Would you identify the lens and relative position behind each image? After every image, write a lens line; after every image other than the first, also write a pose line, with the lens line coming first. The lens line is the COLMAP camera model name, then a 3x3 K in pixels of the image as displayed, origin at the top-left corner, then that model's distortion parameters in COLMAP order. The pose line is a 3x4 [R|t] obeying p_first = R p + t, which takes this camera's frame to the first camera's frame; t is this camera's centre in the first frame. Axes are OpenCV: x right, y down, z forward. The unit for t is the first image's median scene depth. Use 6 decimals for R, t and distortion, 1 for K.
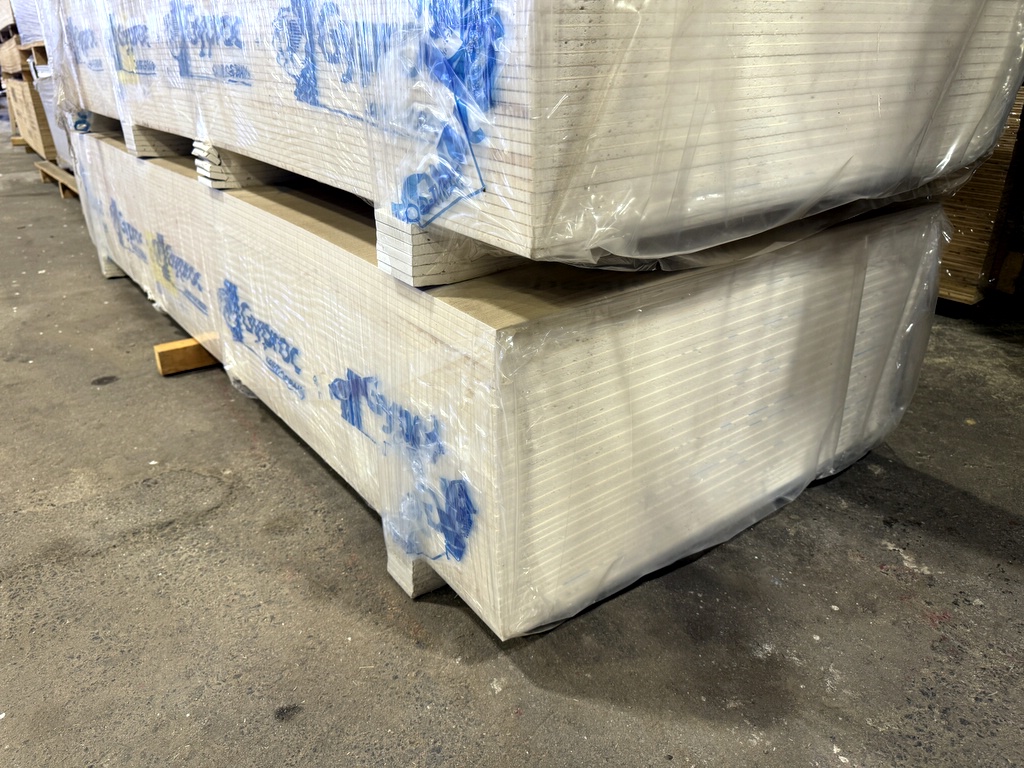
lens RADIAL K [[727.9, 0, 512.0], [0, 727.9, 384.0], [0, 0, 1]] dist [0.033243, -0.039153]
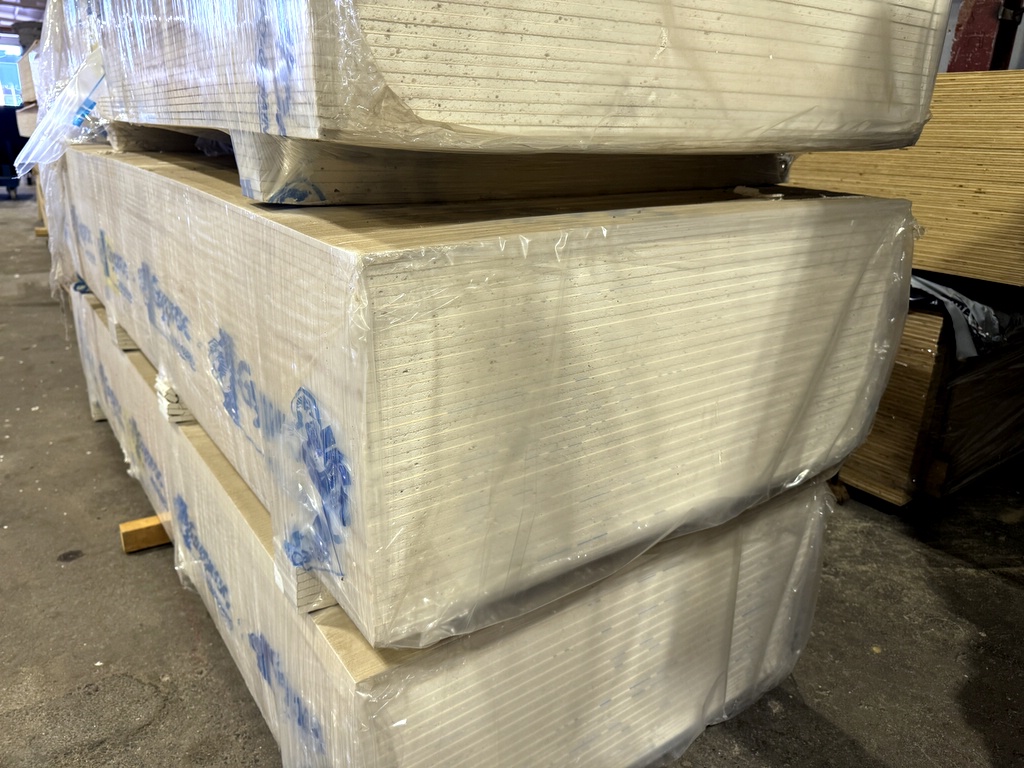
lens RADIAL K [[733.8, 0, 517.7], [0, 733.8, 390.3], [0, 0, 1]] dist [0.003174, -0.000603]
pose [[0.999168, 0.039420, -0.010504, 0.110028], [-0.040149, 0.995832, -0.081889, -0.217838], [0.007233, 0.082242, 0.996586, -0.088256]]
